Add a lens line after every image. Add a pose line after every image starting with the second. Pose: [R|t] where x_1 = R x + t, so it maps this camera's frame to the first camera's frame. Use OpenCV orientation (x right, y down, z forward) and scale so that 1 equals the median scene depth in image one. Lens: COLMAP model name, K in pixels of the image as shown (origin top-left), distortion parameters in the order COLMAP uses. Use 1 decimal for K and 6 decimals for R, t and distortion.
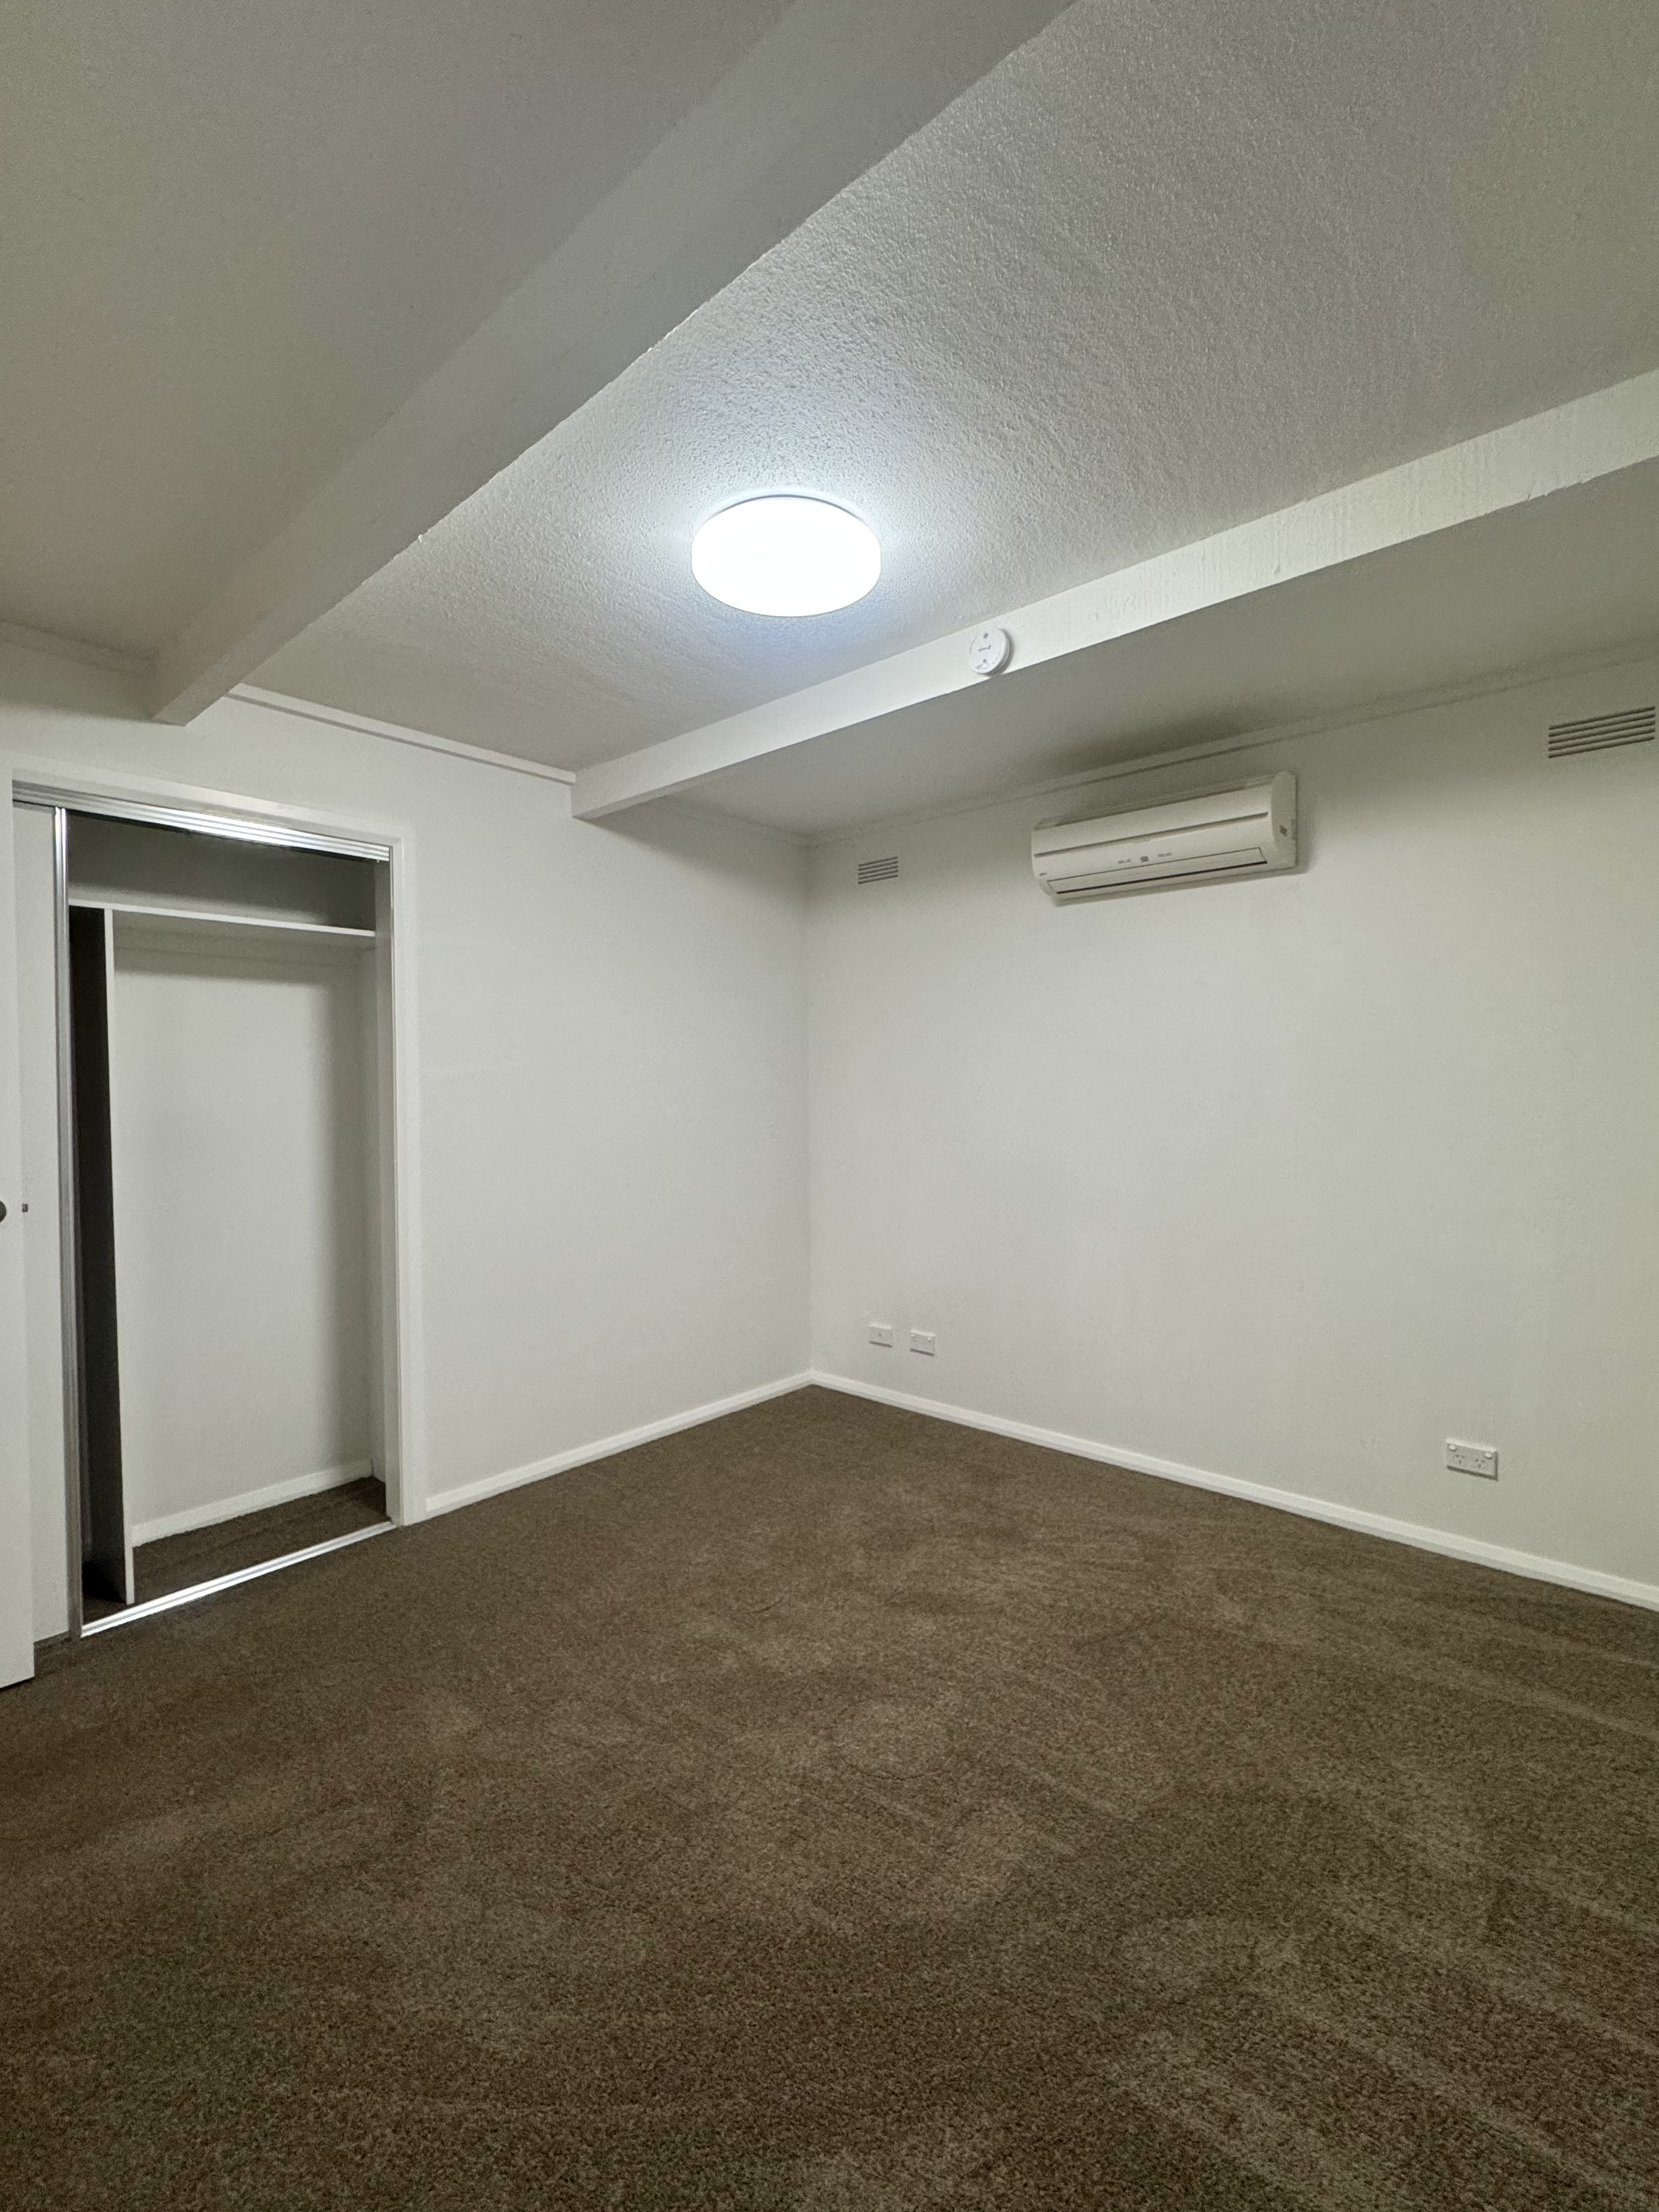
lens RADIAL K [[968.8, 0, 829.5], [0, 968.8, 1106.0], [0, 0, 1]] dist [-0.001249, 0.000357]
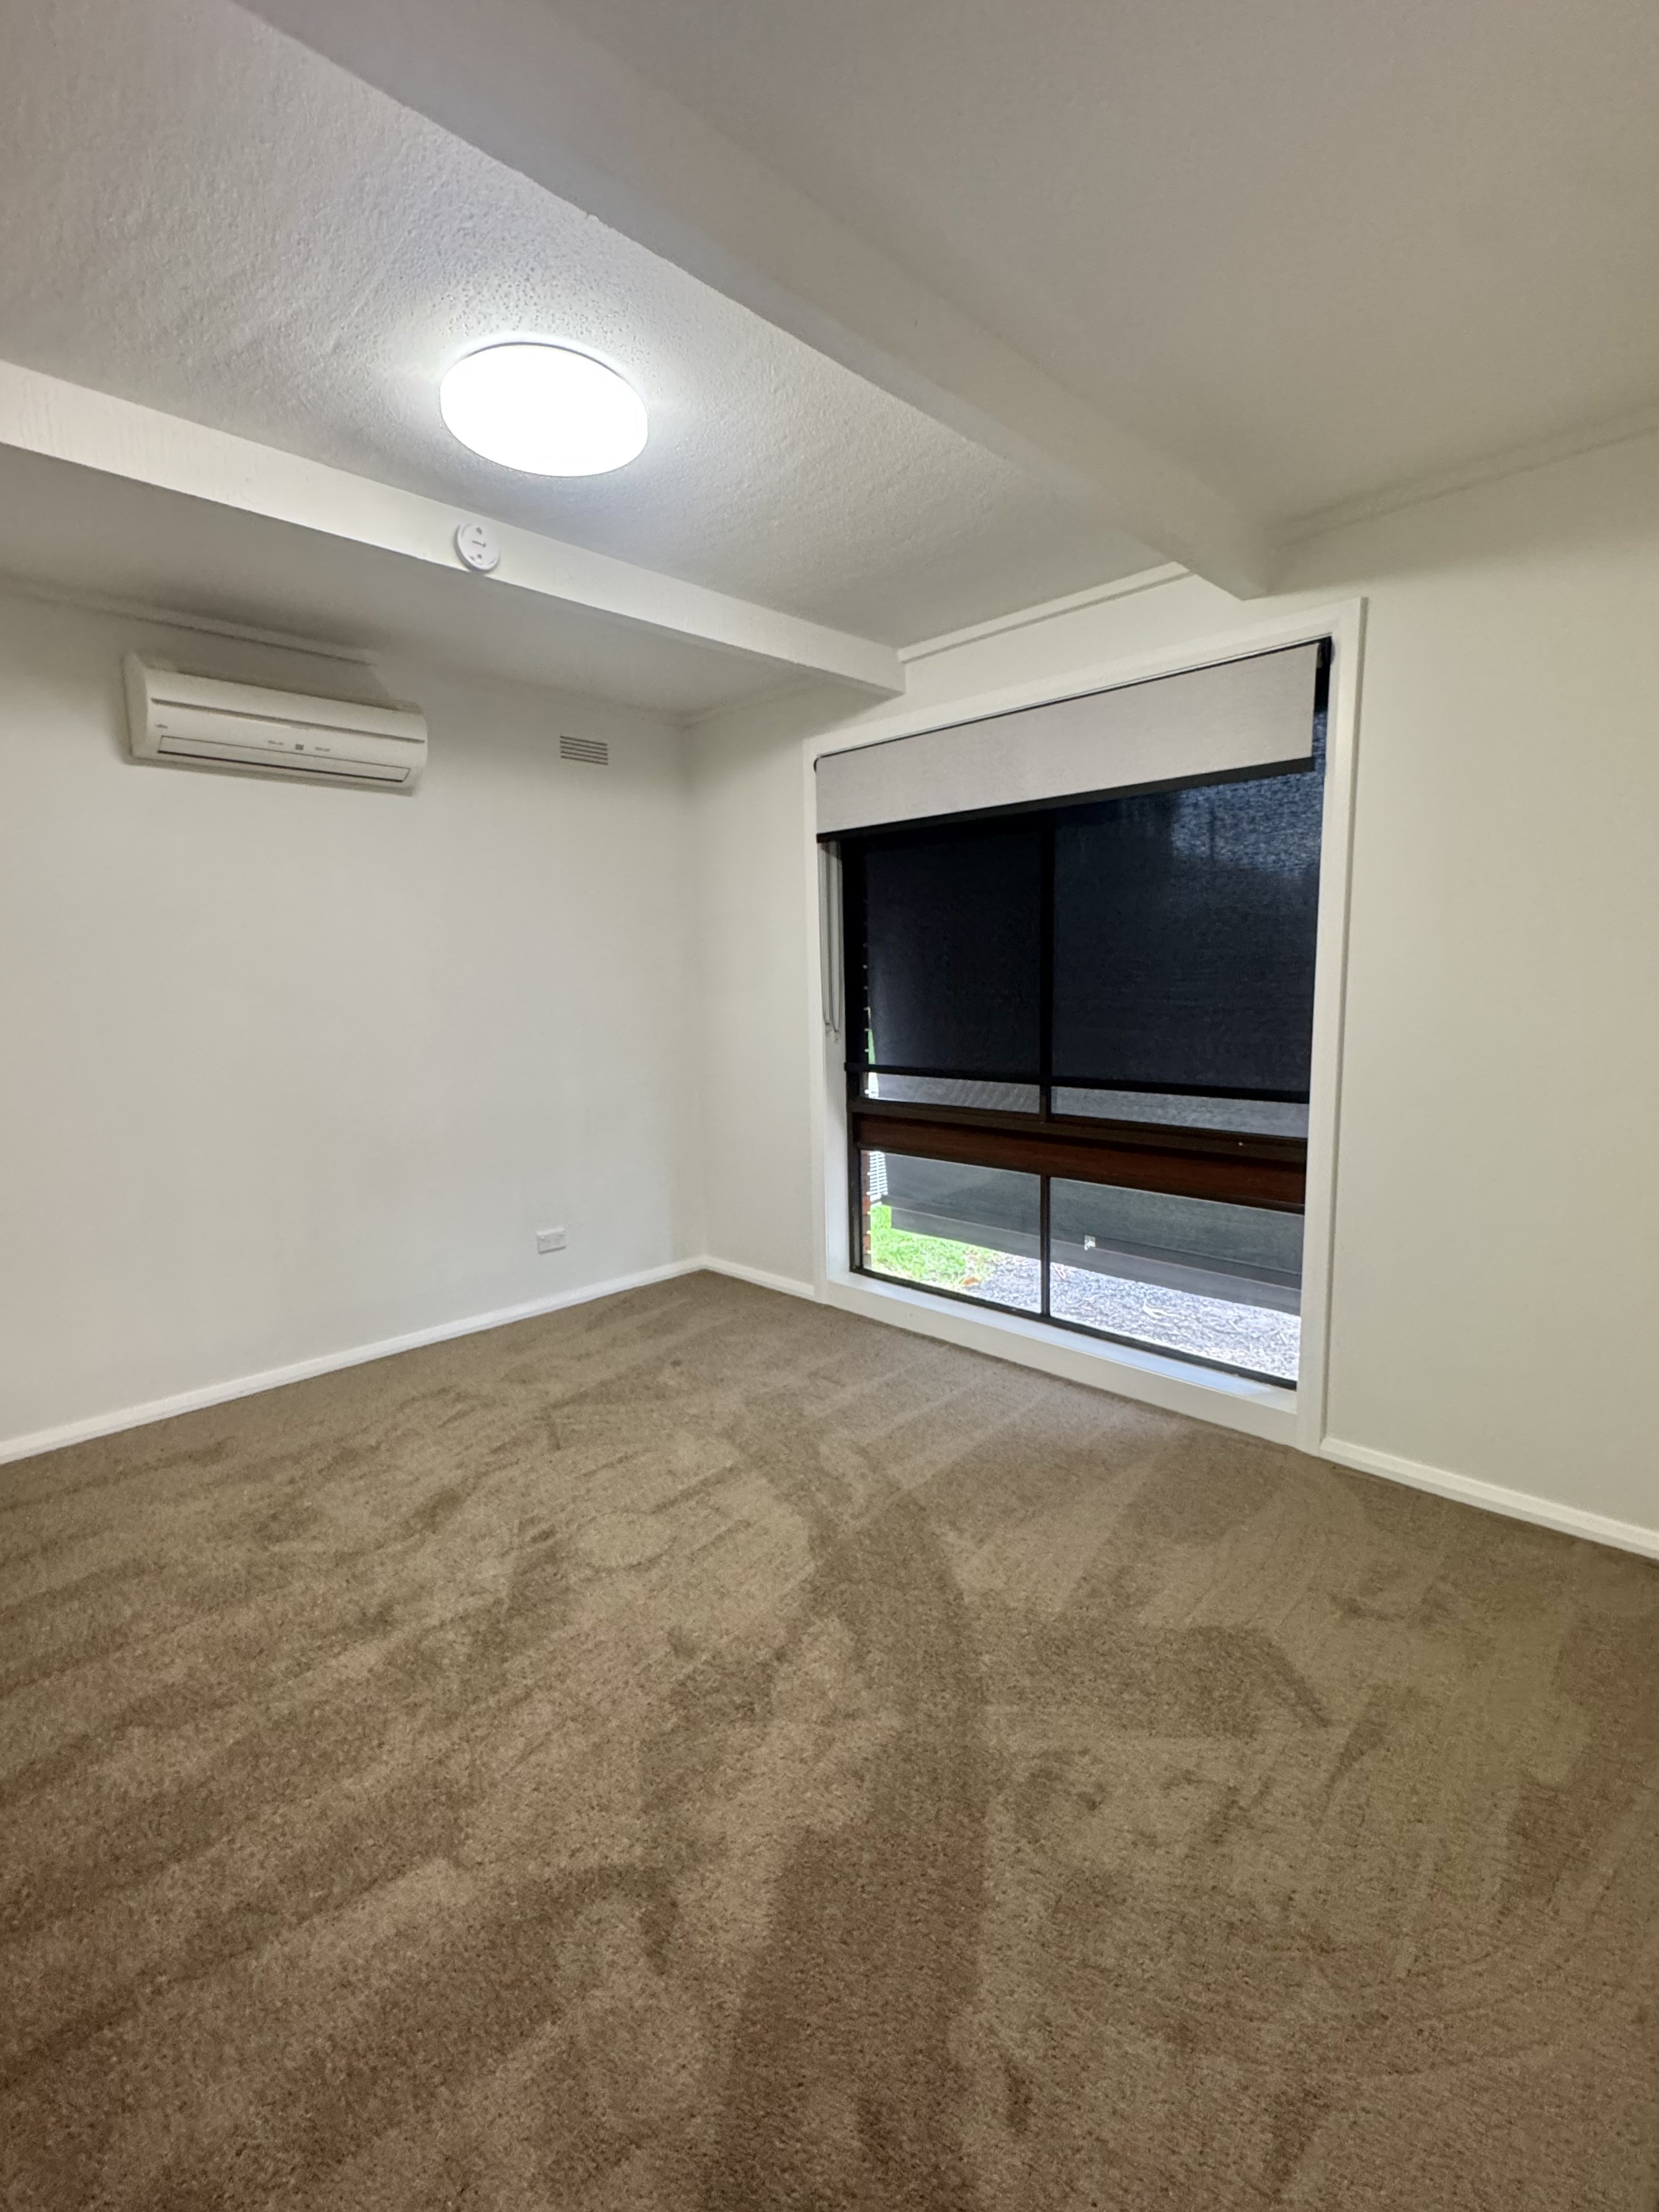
lens RADIAL K [[968.9, 0, 829.5], [0, 968.9, 1106.0], [0, 0, 1]] dist [-0.001249, 0.000357]
pose [[0.081527, -0.130002, 0.988156, -0.718670], [0.051536, 0.990680, 0.126082, 0.005319], [-0.995338, 0.040647, 0.087467, 0.460277]]
